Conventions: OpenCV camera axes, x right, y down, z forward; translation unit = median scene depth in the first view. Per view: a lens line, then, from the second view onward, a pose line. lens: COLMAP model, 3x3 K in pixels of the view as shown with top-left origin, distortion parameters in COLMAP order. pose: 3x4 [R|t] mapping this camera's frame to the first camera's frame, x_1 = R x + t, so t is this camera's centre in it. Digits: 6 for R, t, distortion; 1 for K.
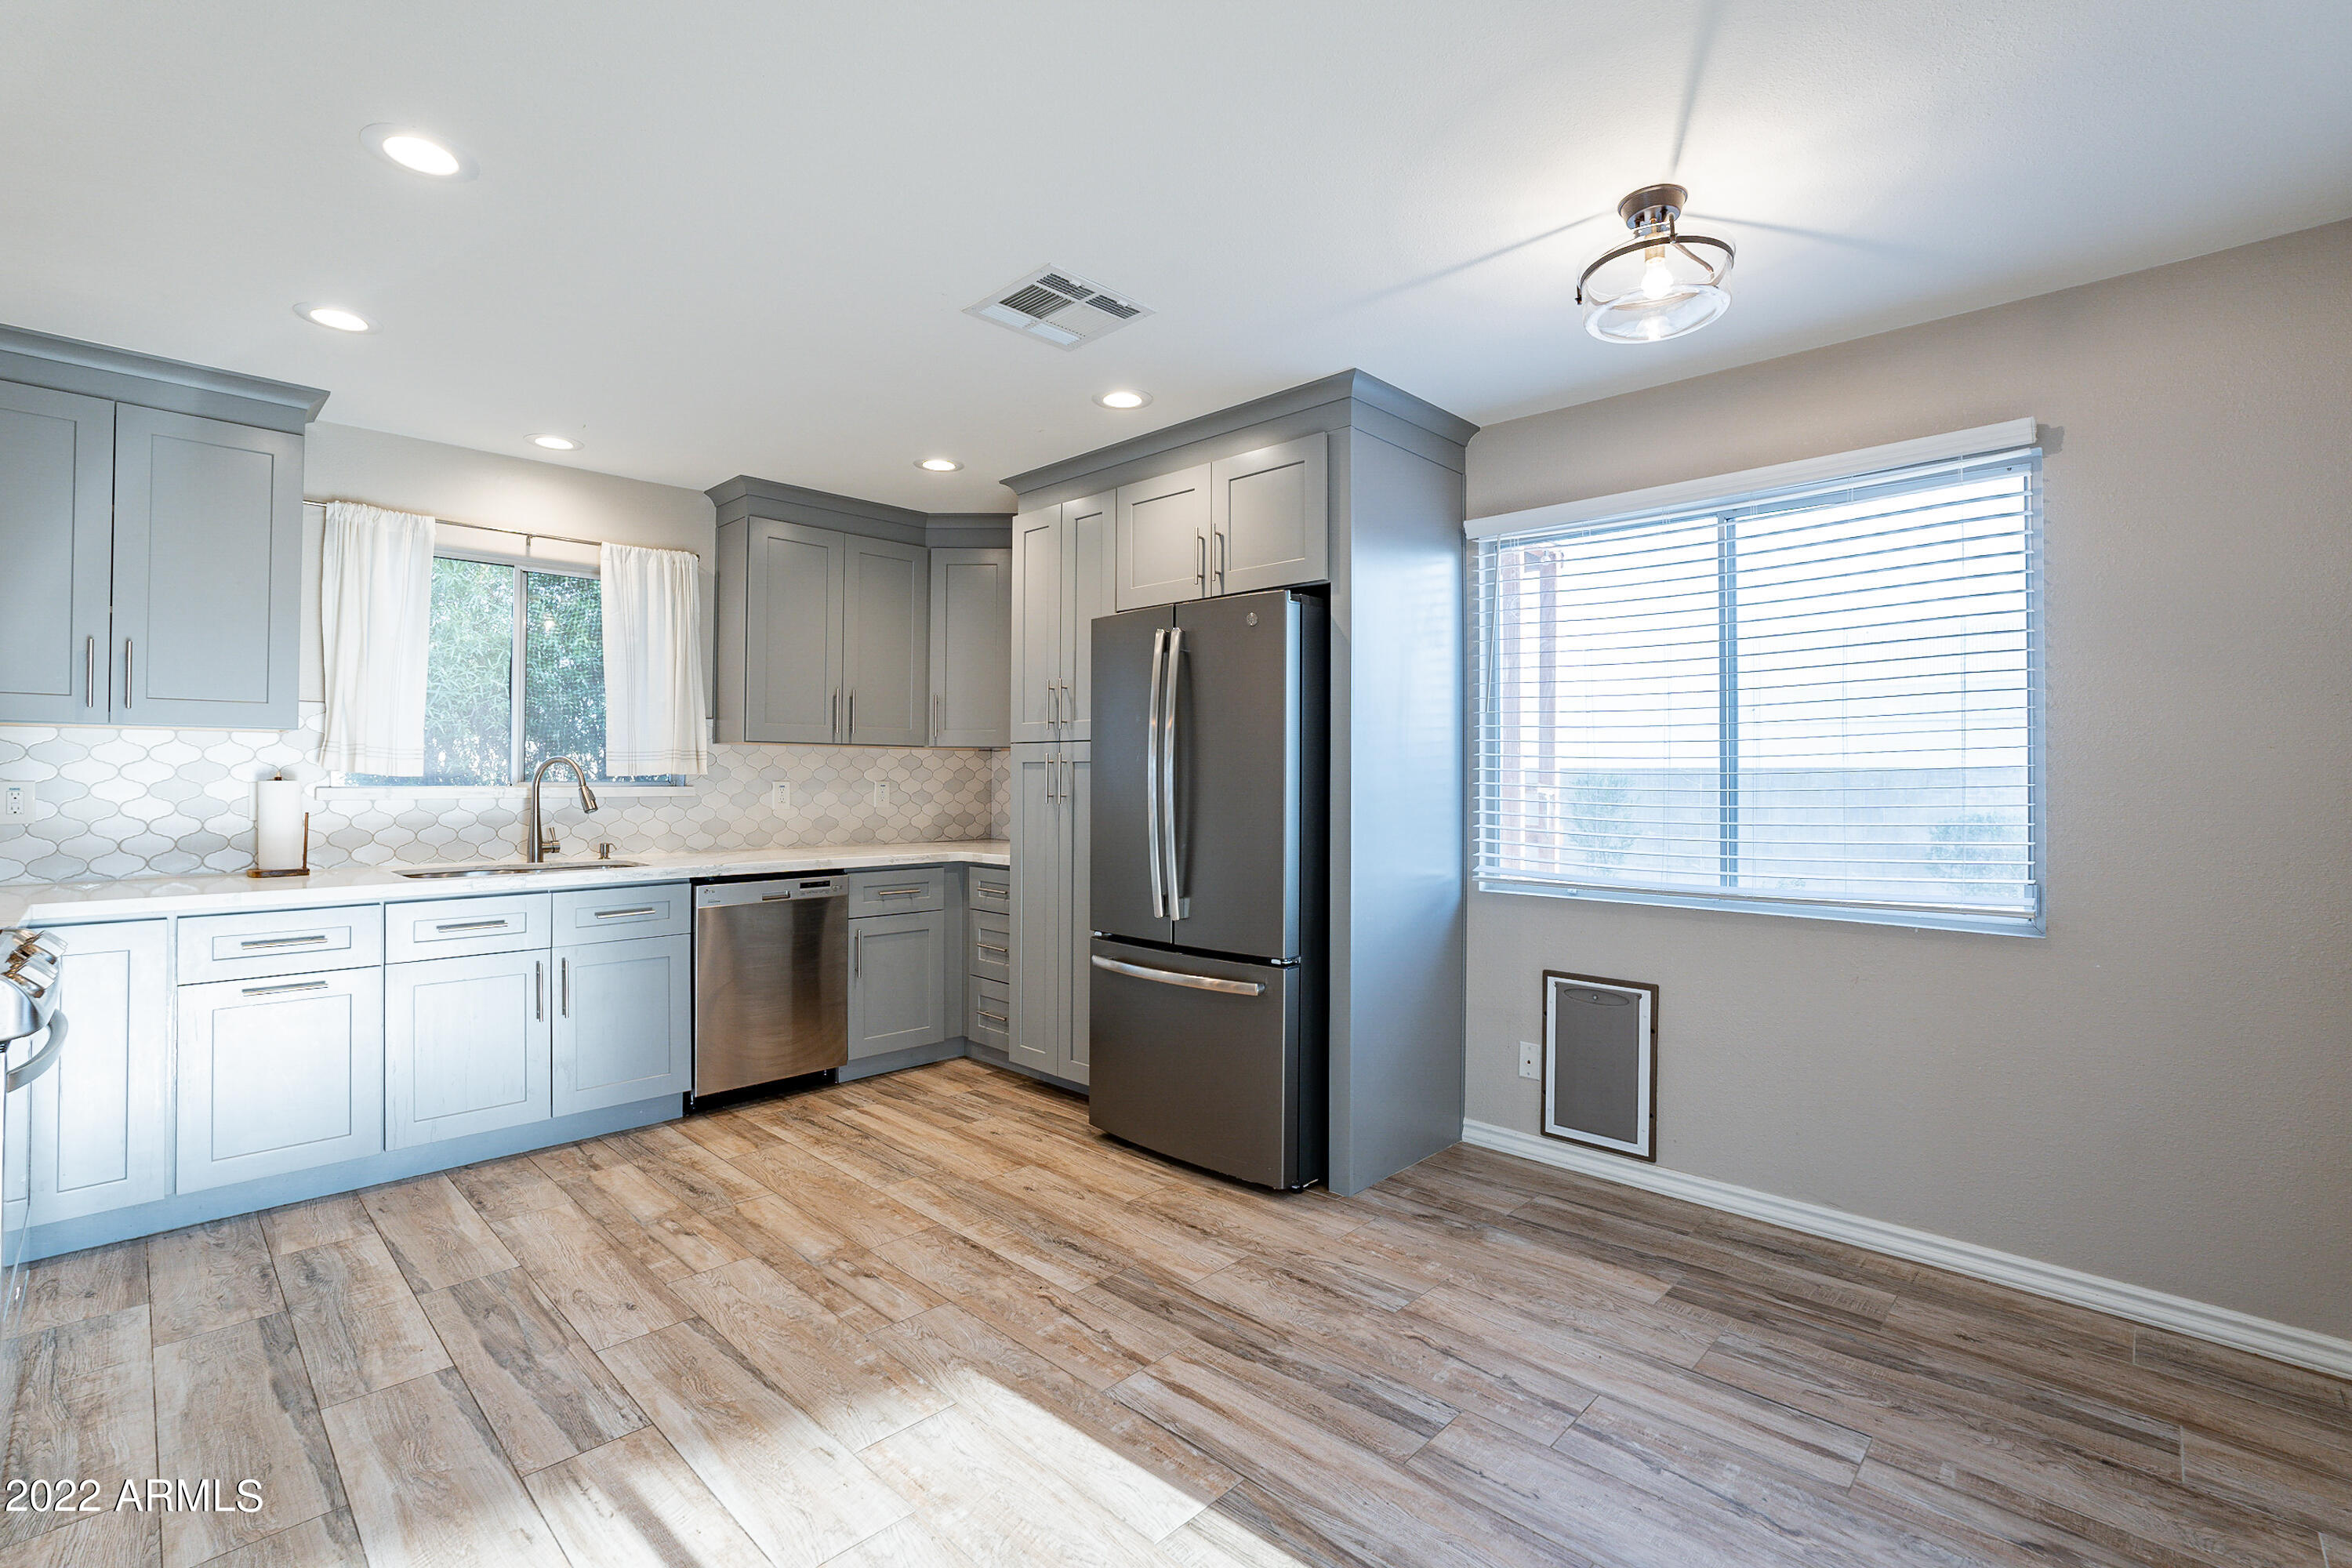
lens RADIAL K [[1091.9, 0, 1224.4], [0, 1091.9, 774.1], [0, 0, 1]] dist [-0.010879, 0.001451]
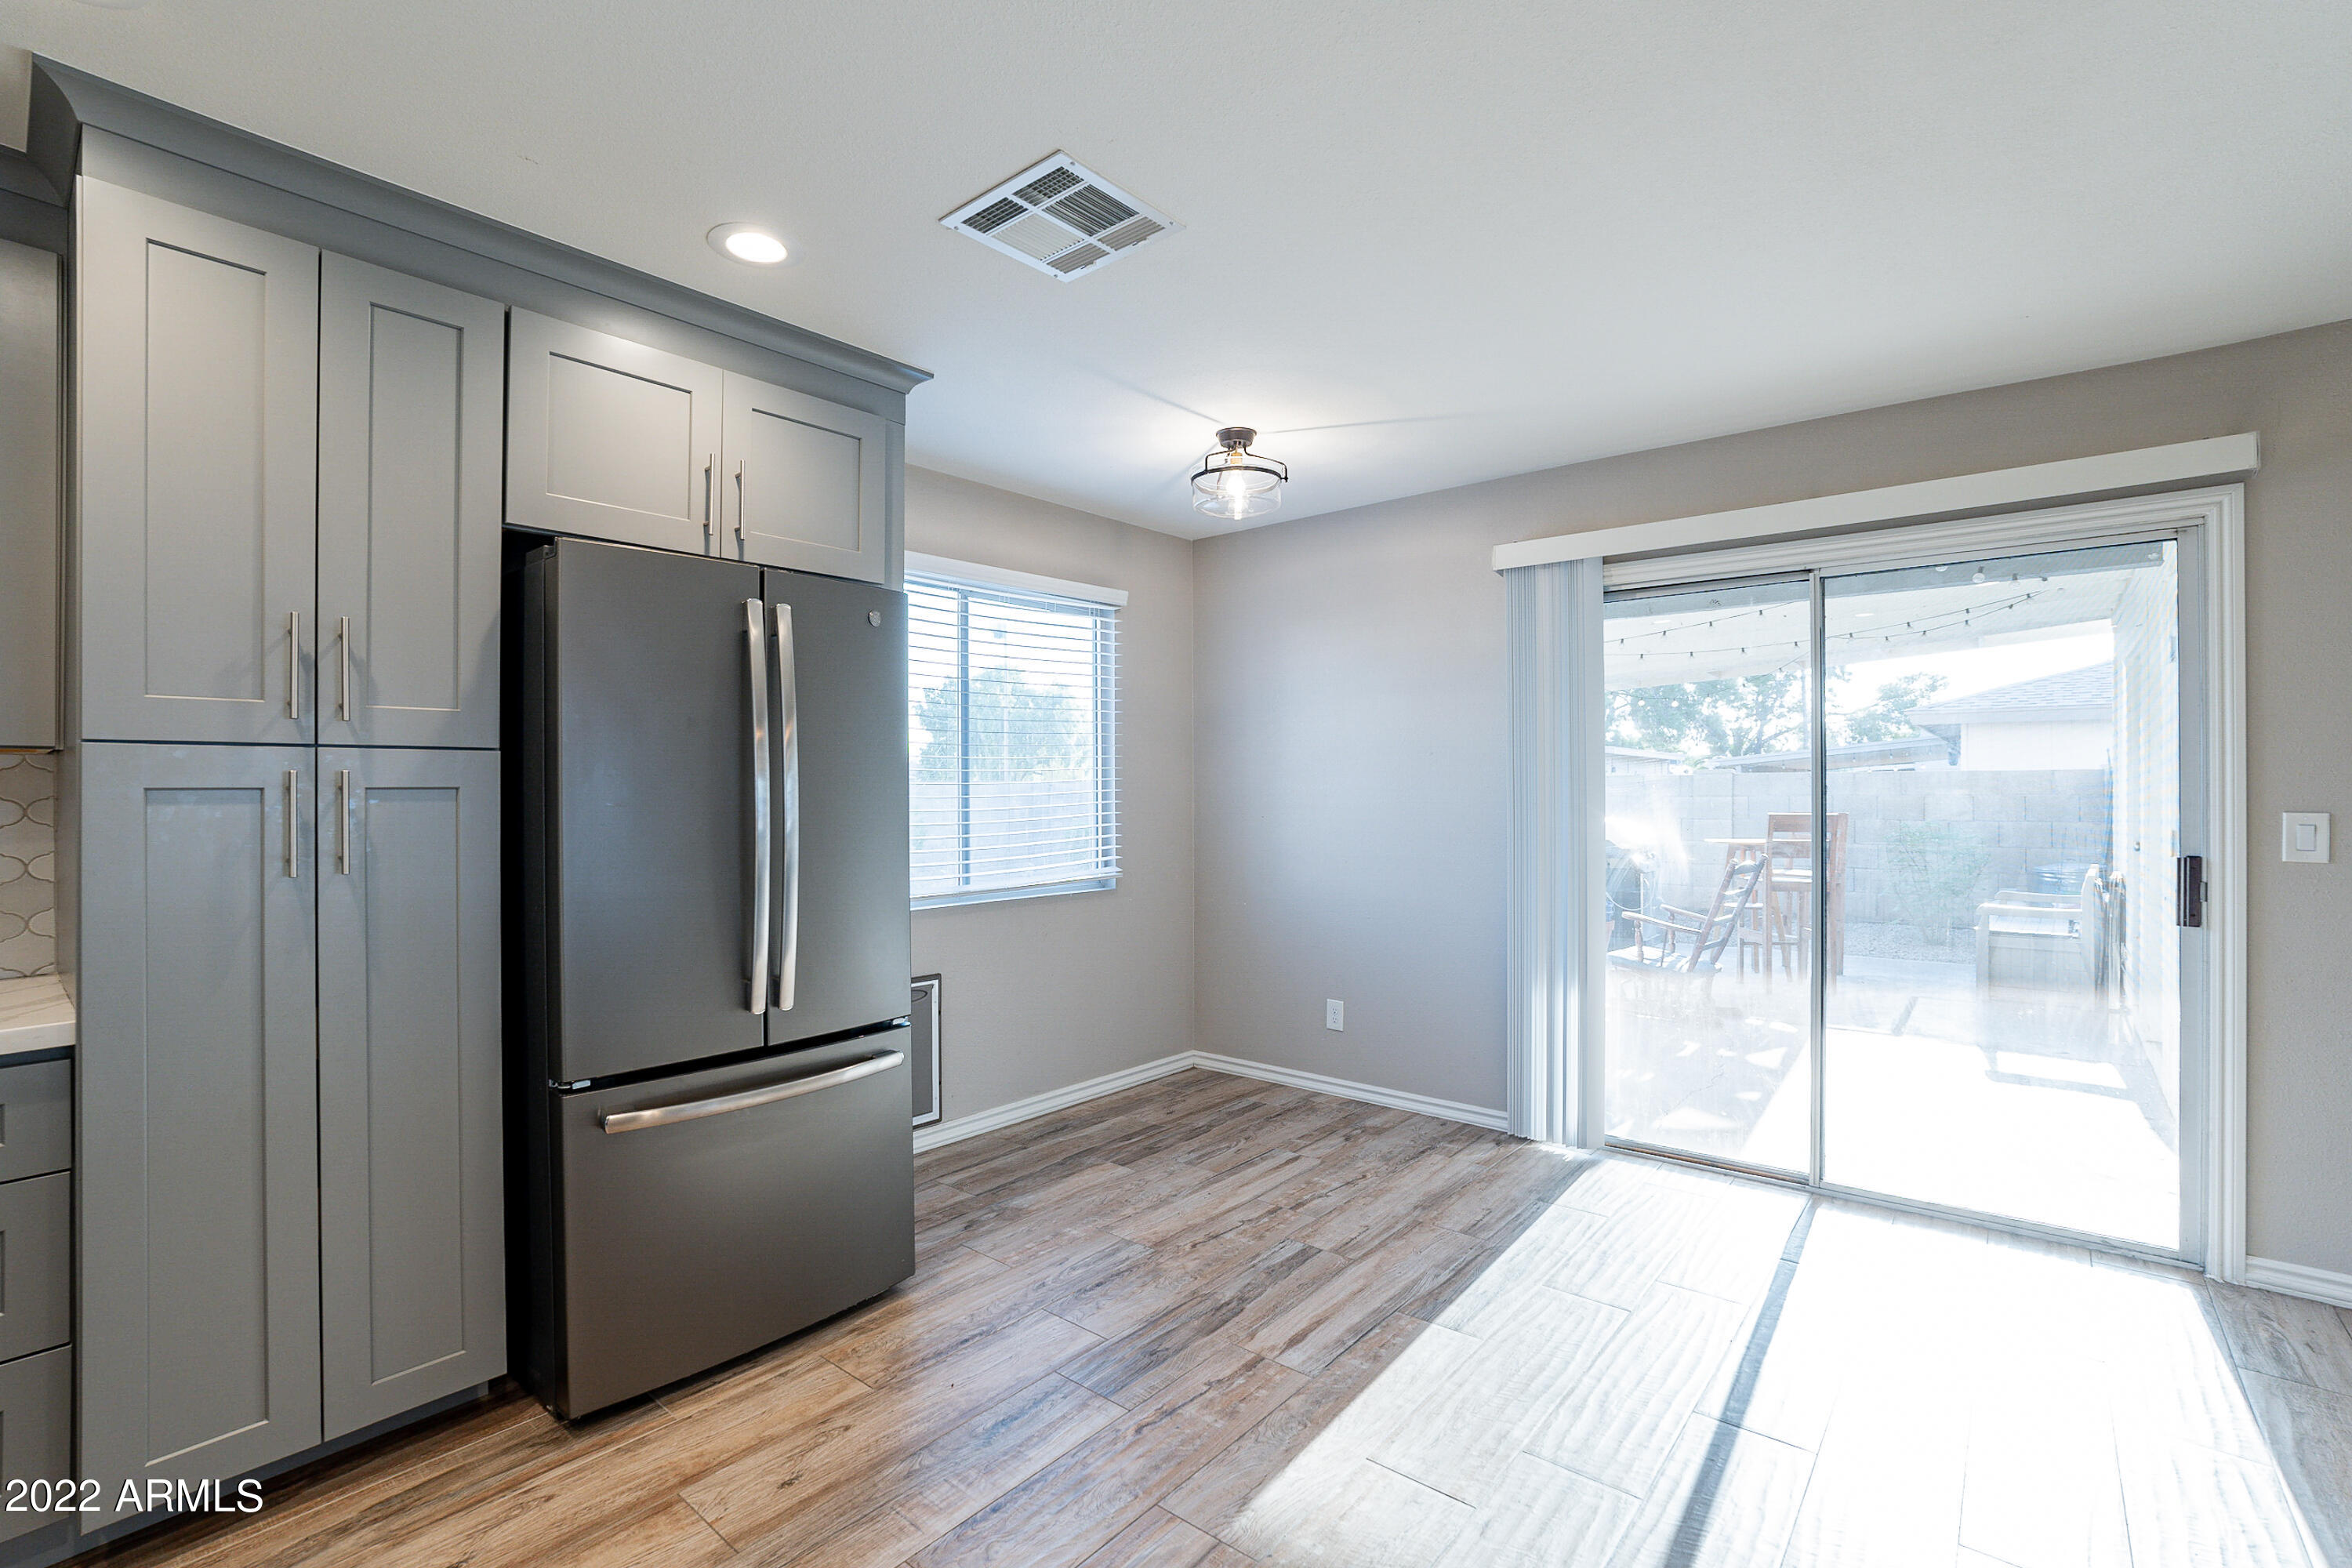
lens RADIAL K [[1057.8, 0, 1176.0], [0, 1057.8, 784.0], [0, 0, 1]] dist [-0.015390, 0.001065]
pose [[-0.066893, 0.003192, 0.997755, -0.893382], [-0.006797, 0.999970, -0.003655, -0.013174], [-0.997737, -0.007026, -0.066870, 0.940684]]
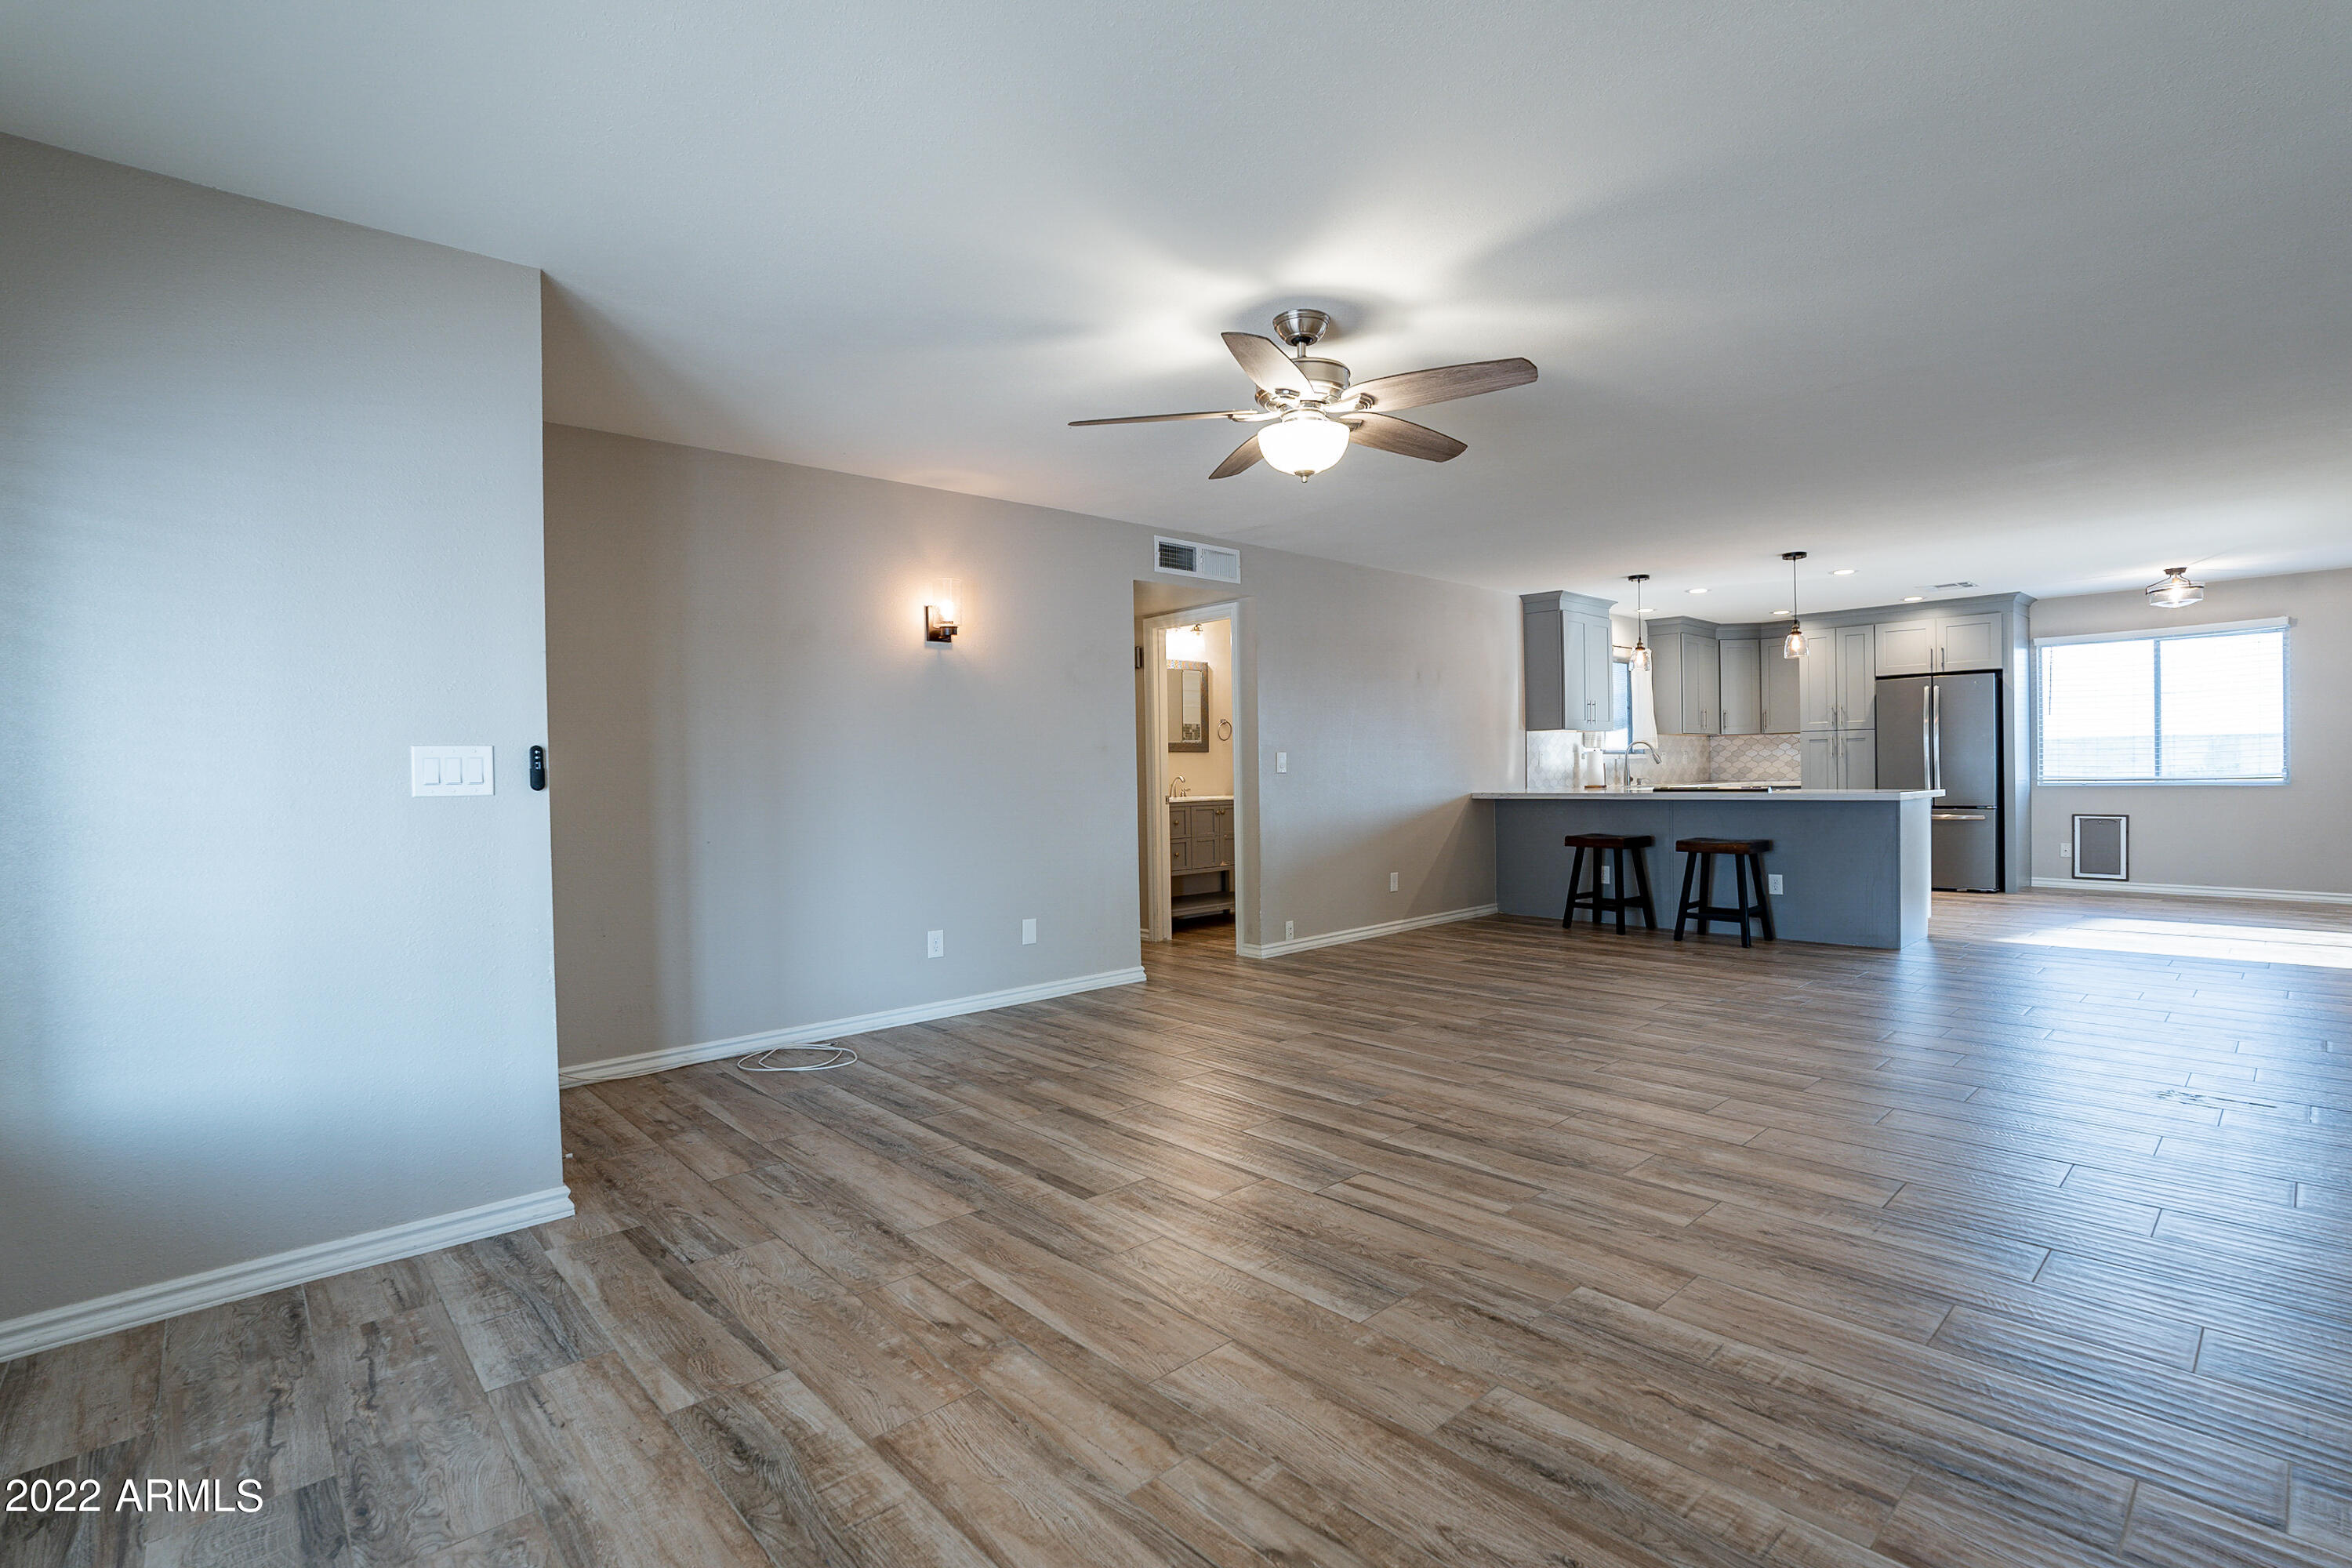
lens RADIAL K [[1081.1, 0, 1176.0], [0, 1081.1, 784.0], [0, 0, 1]] dist [-0.056698, 0.019689]
pose [[0.996634, -0.020148, -0.079460, -1.984911], [0.021551, 0.999626, 0.016838, 0.023908], [0.079091, -0.018493, 0.996696, -2.002726]]
